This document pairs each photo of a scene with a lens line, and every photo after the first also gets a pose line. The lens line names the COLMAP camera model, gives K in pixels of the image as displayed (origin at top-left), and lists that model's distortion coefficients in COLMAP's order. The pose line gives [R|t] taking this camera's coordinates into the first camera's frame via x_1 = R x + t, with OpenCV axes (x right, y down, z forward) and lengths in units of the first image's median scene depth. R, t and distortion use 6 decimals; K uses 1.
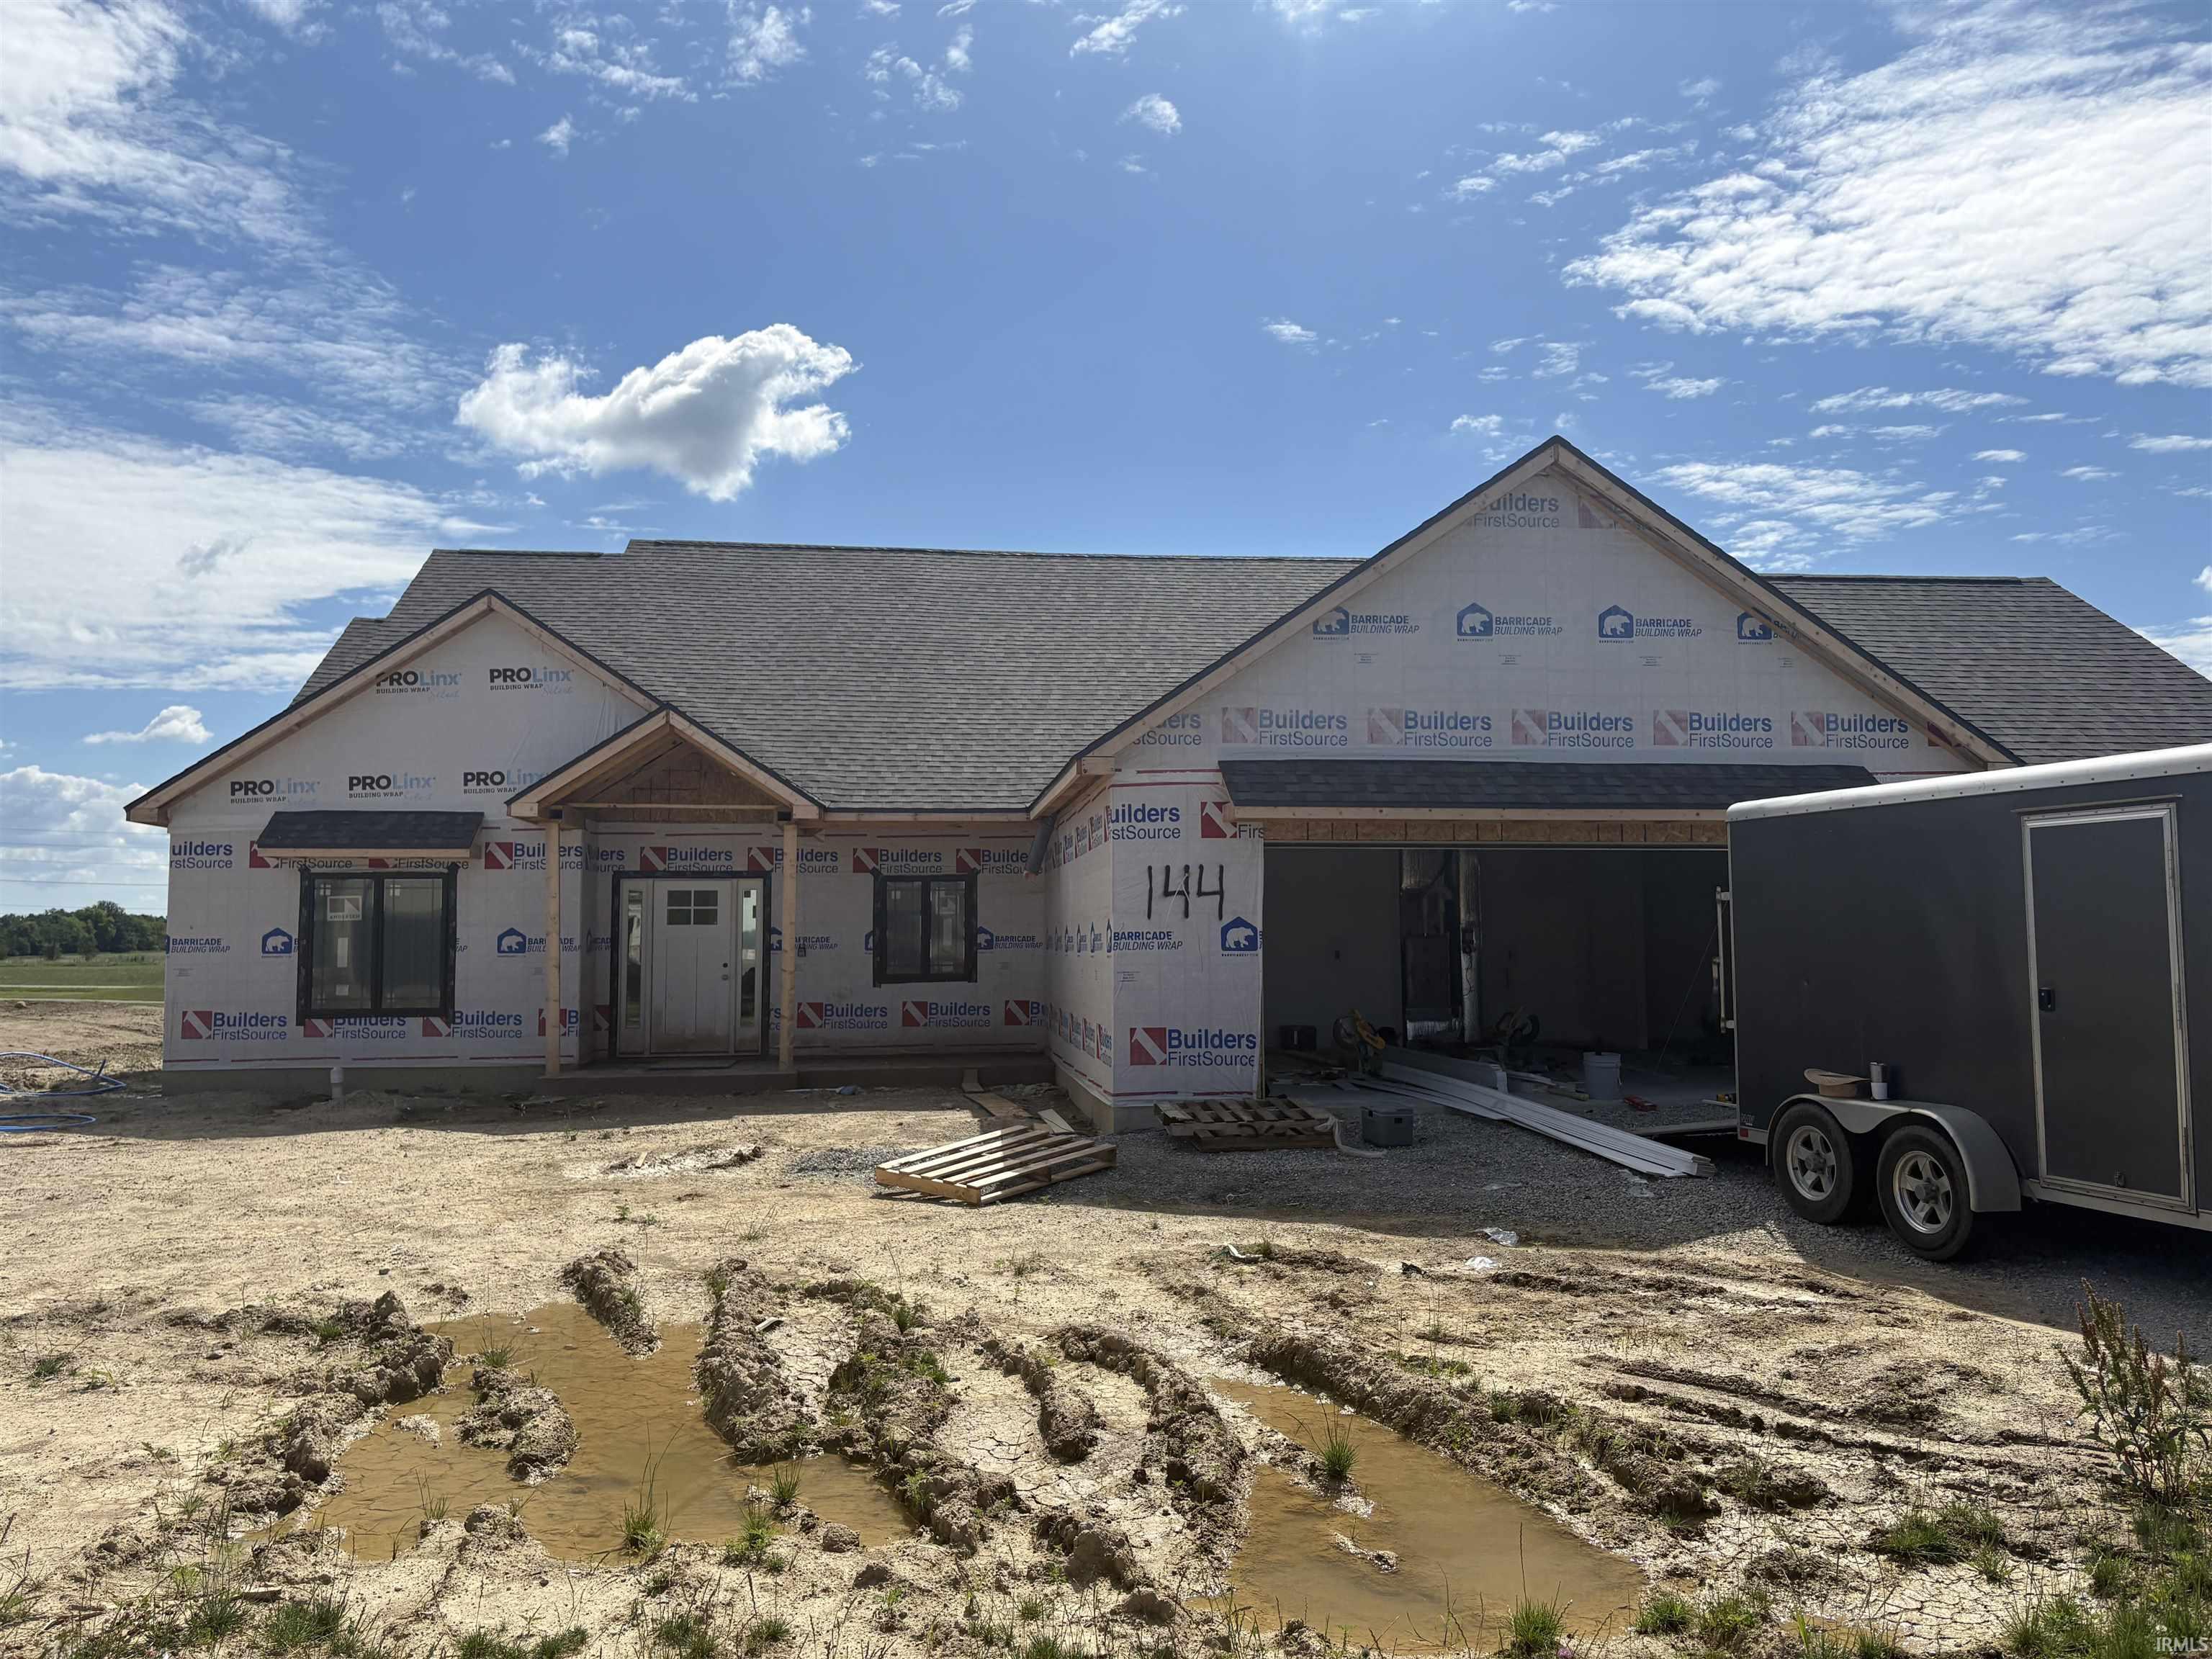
lens RADIAL K [[1675.1, 0, 1021.8], [0, 1675.1, 938.8], [0, 0, 1]] dist [0.008159, -0.006228]
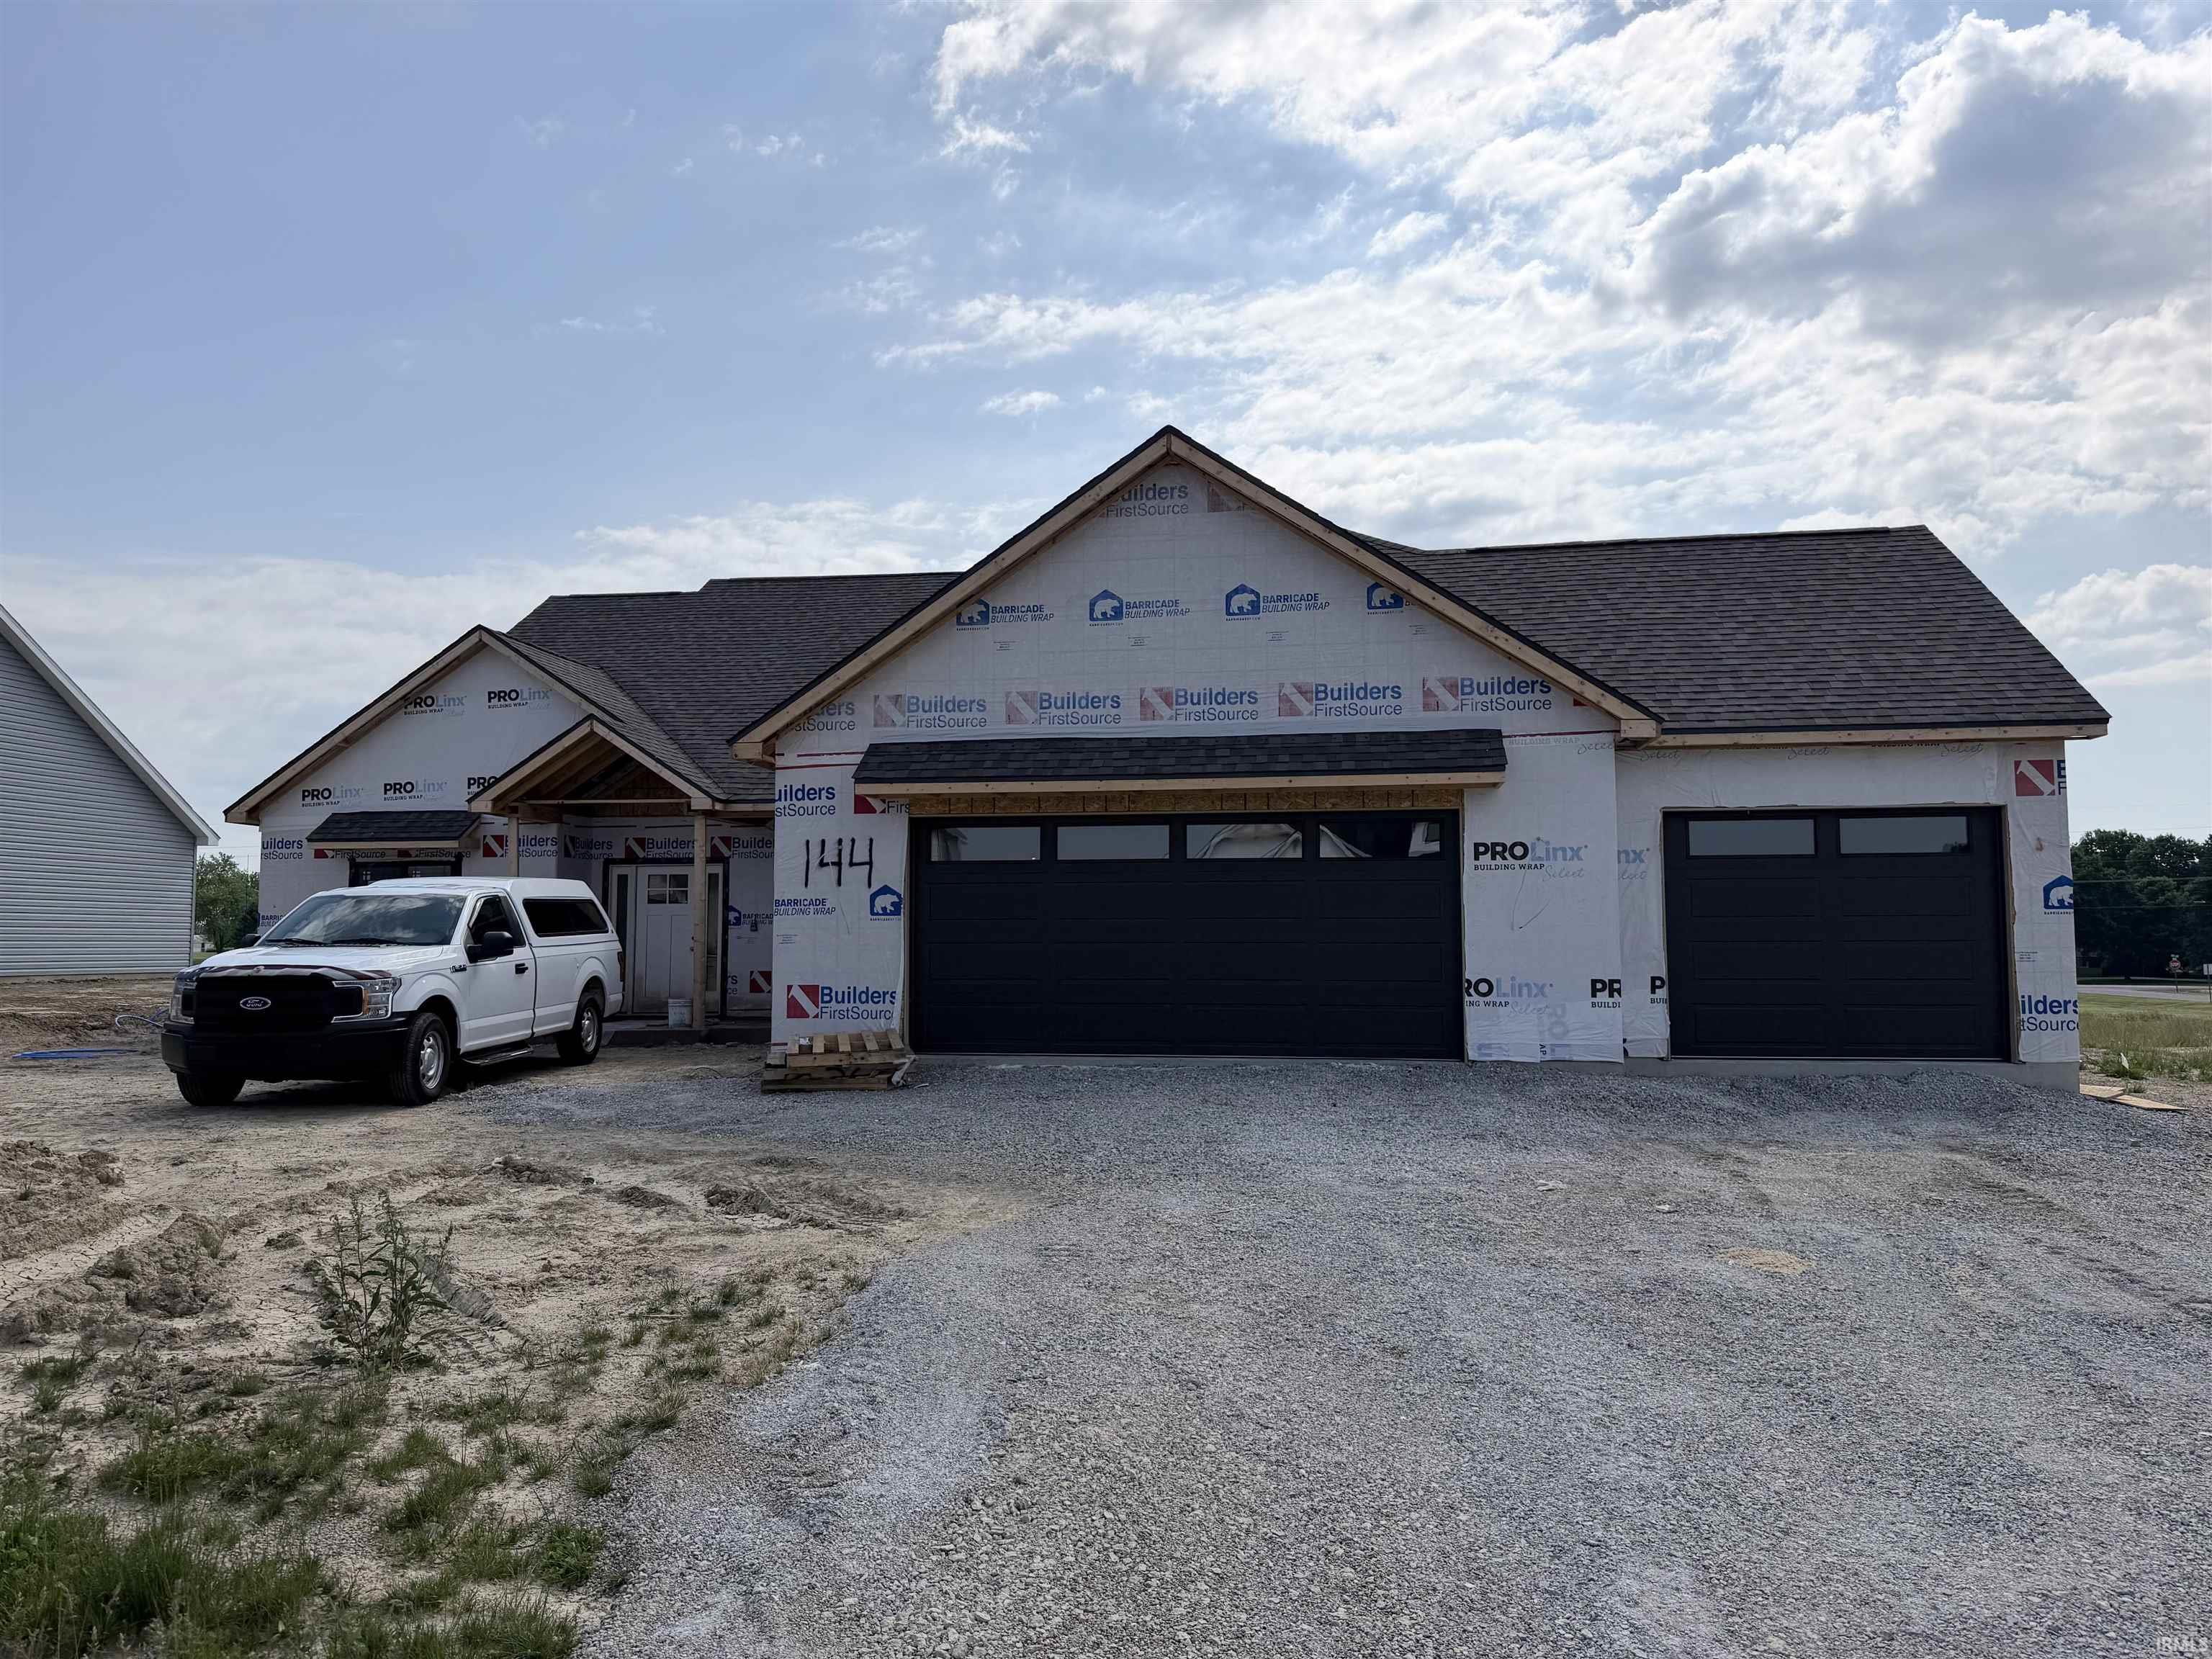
lens RADIAL K [[1540.4, 0, 1144.8], [0, 1540.4, 908.2], [0, 0, 1]] dist [0.059956, -0.051986]
pose [[0.964501, -0.004710, -0.264038, 0.447587], [-0.000979, 0.999770, -0.021411, 0.018988], [0.264079, 0.020910, 0.964274, 0.051537]]
